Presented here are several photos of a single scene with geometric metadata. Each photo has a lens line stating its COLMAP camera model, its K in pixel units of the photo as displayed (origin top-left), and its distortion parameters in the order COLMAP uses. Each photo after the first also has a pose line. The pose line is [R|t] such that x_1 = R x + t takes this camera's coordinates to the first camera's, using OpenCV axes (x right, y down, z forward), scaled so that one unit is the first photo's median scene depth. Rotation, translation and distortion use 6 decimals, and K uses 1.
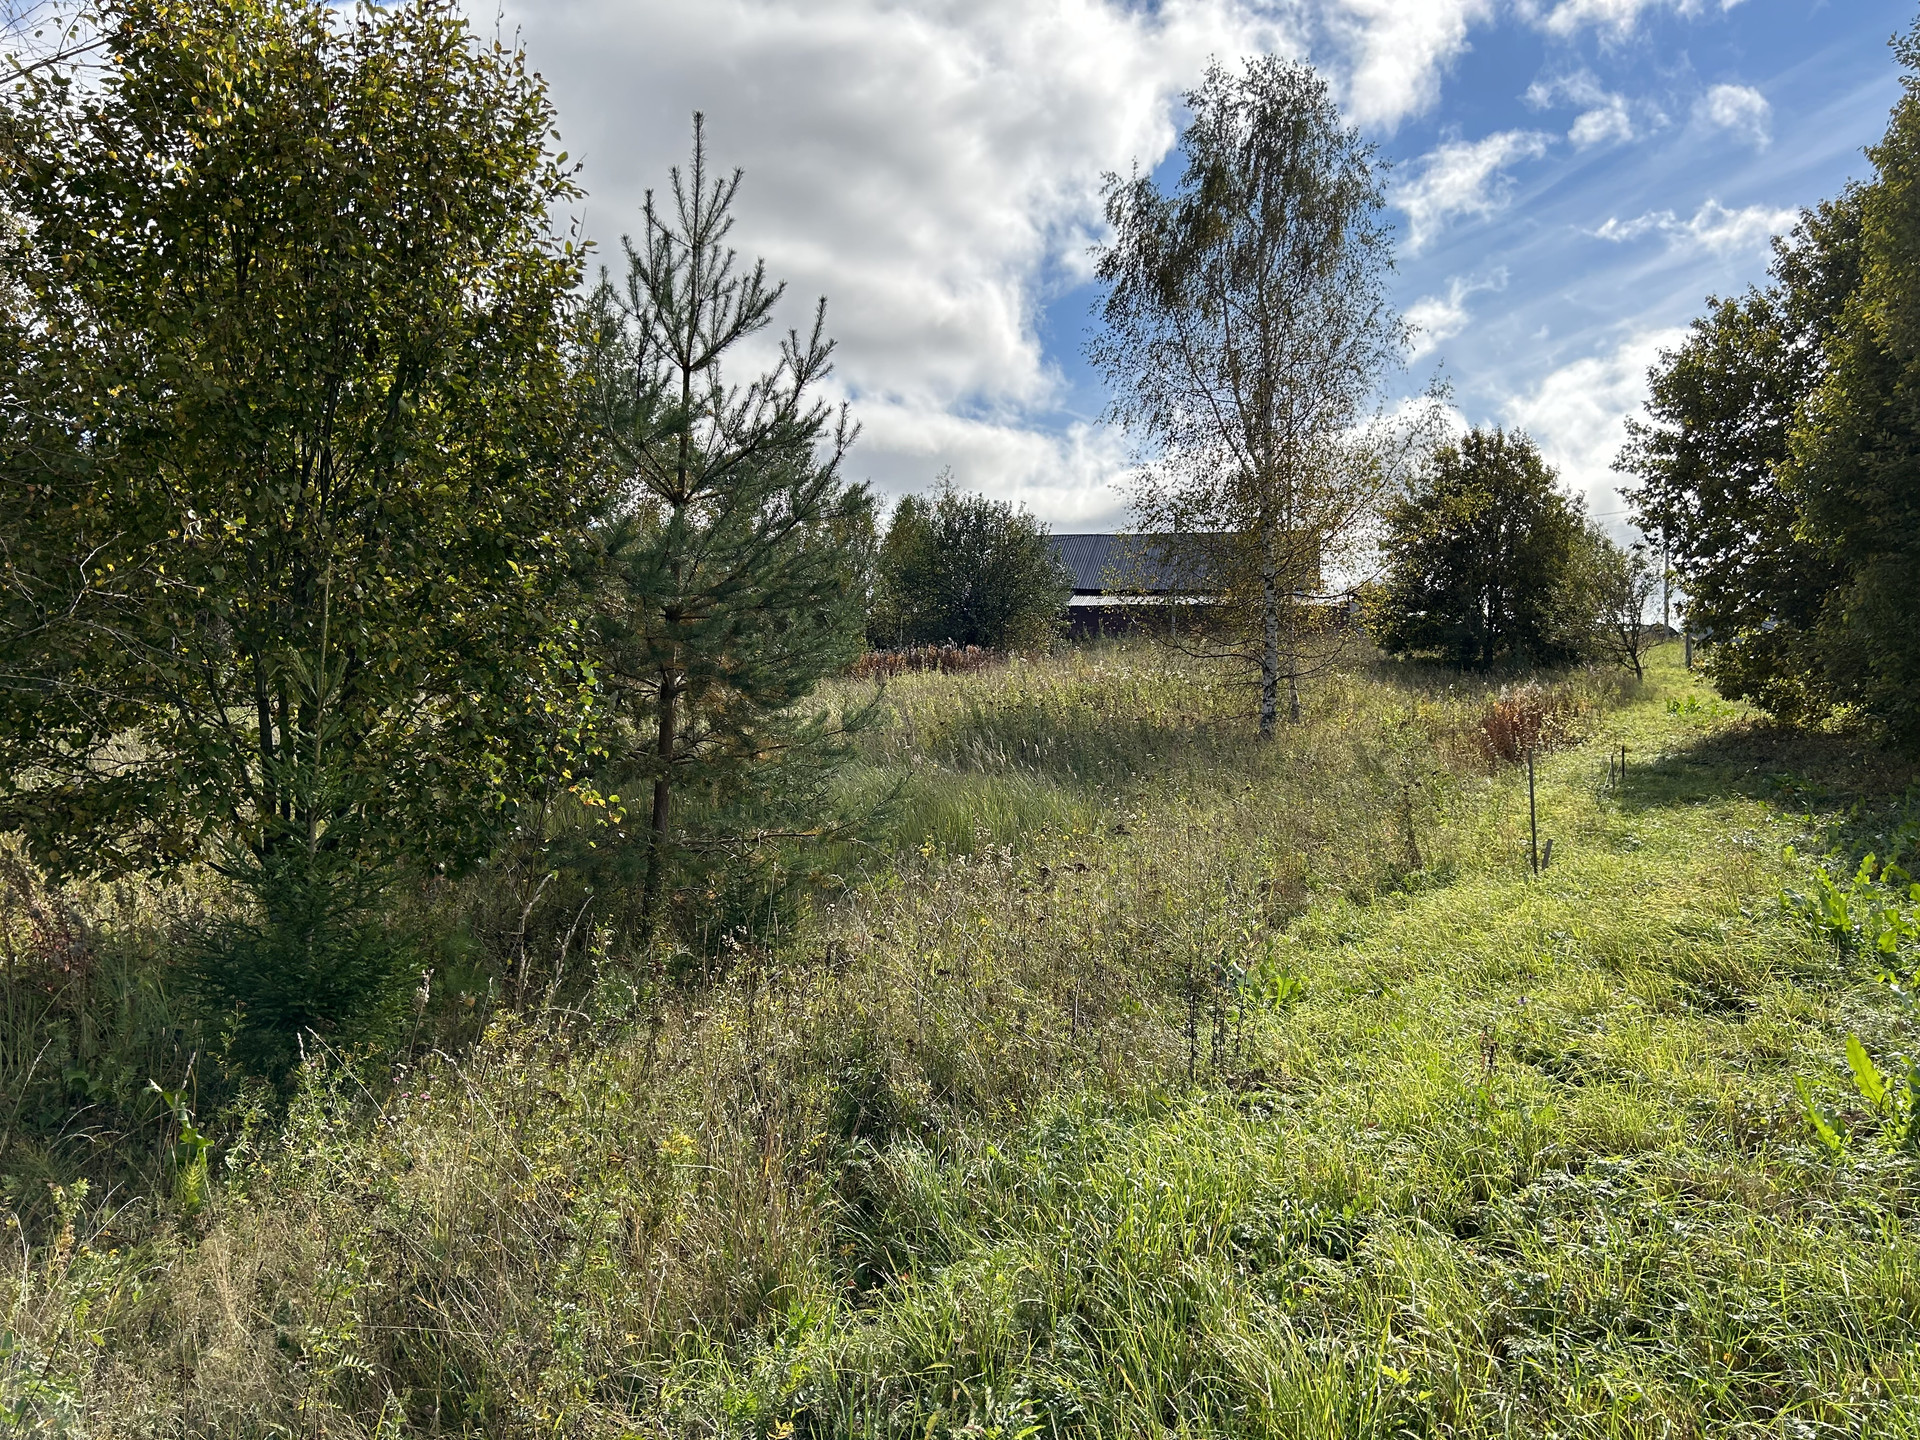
lens RADIAL K [[1468.6, 0, 967.9], [0, 1468.6, 726.7], [0, 0, 1]] dist [0.122747, -0.124841]
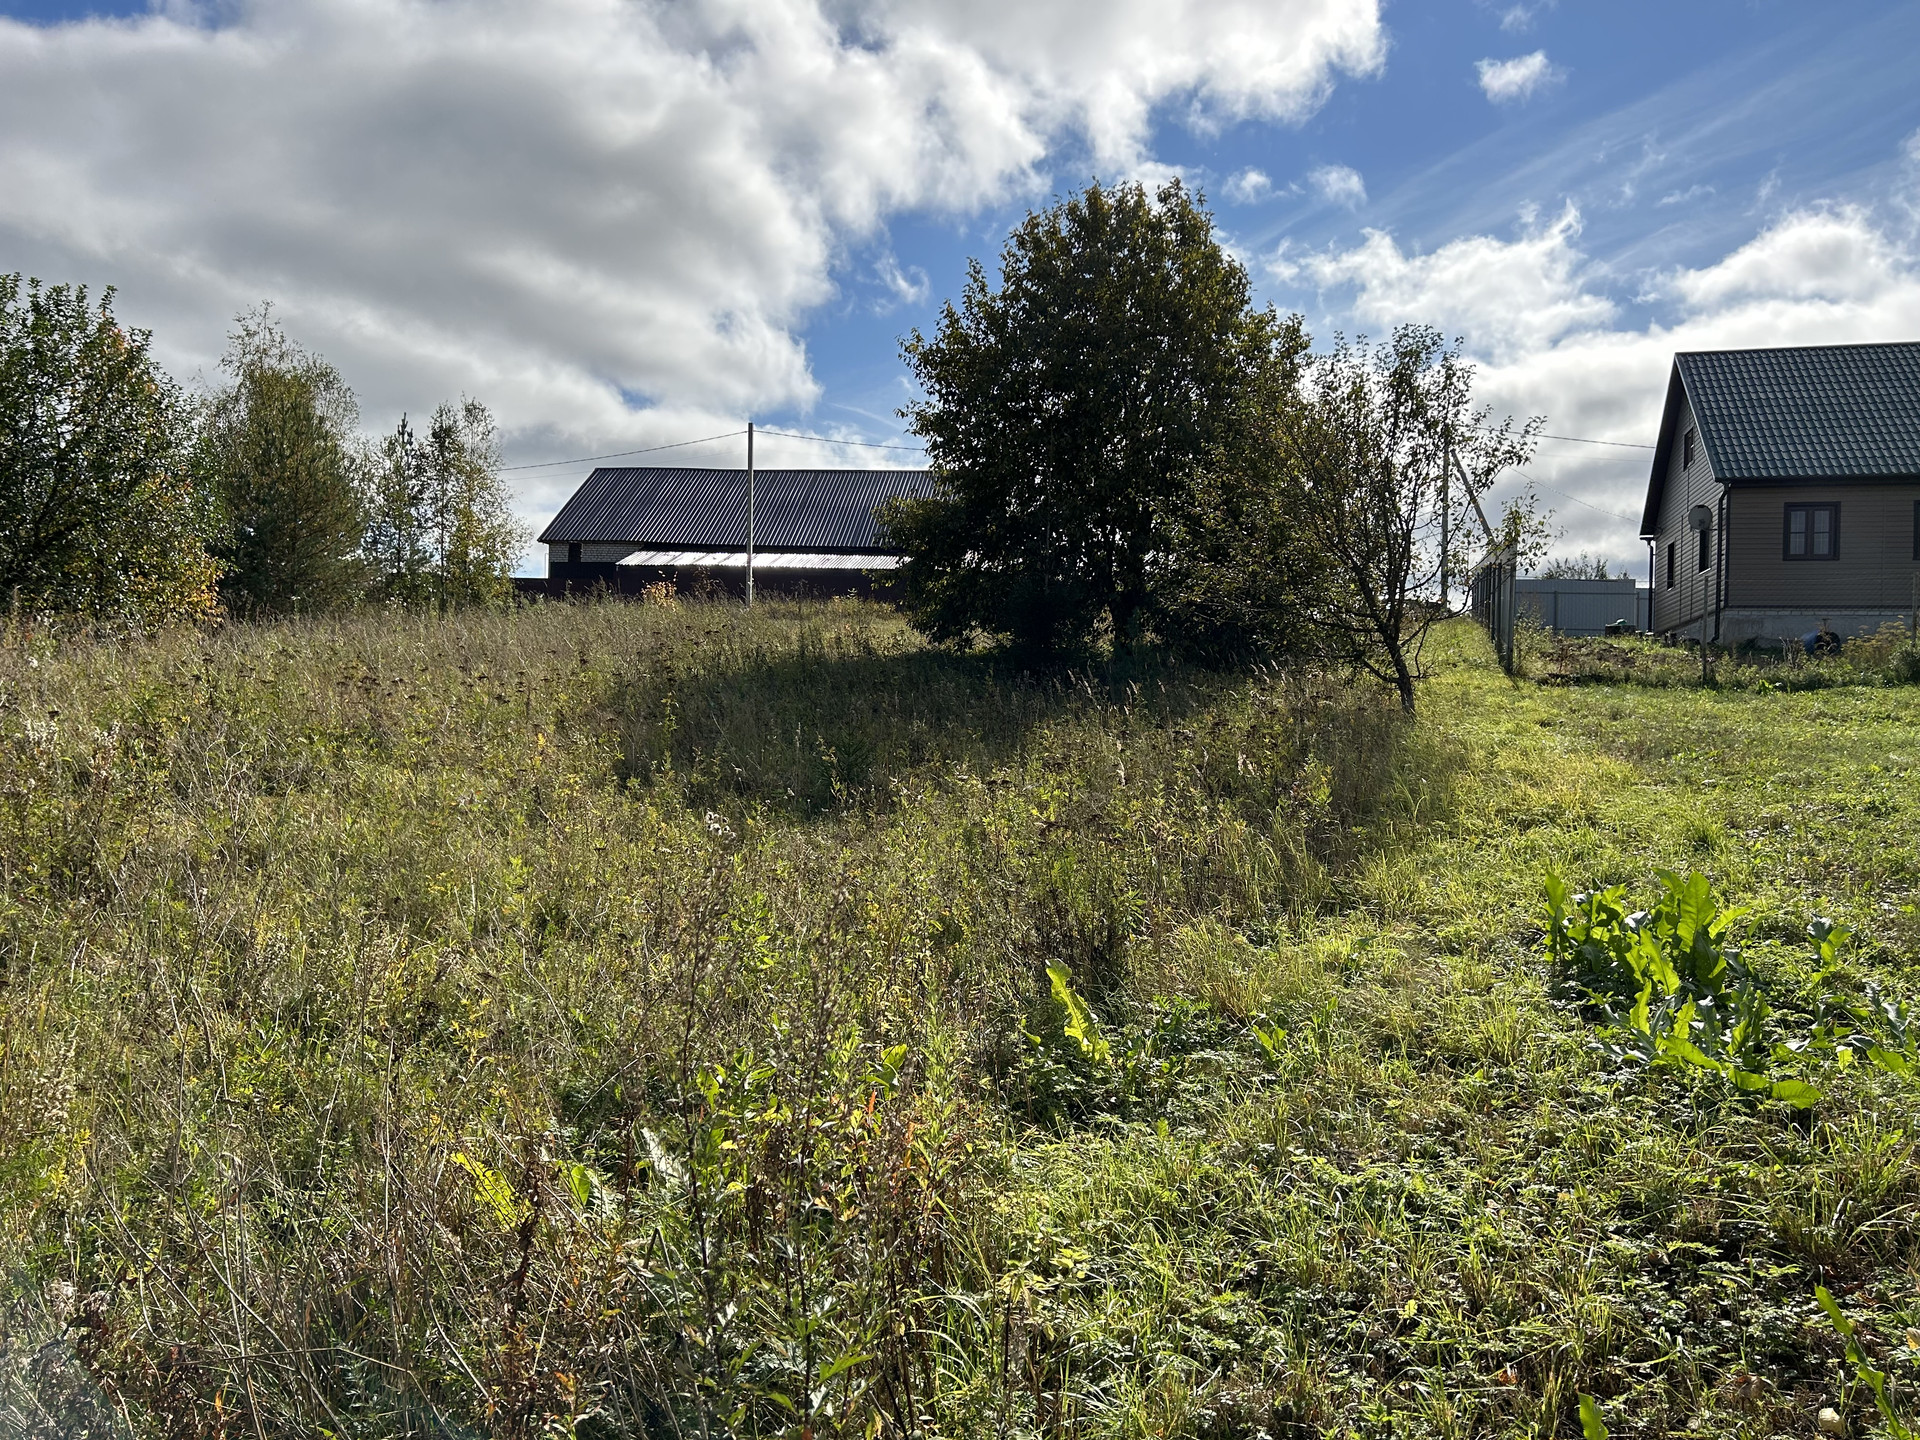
lens RADIAL K [[1468.6, 0, 946.8], [0, 1468.6, 708.0], [0, 0, 1]] dist [0.122747, -0.124841]
pose [[0.992691, 0.002763, 0.120653, 0.290261], [-0.002387, 0.999992, -0.003264, -0.030555], [-0.120661, 0.002952, 0.992689, 0.647546]]
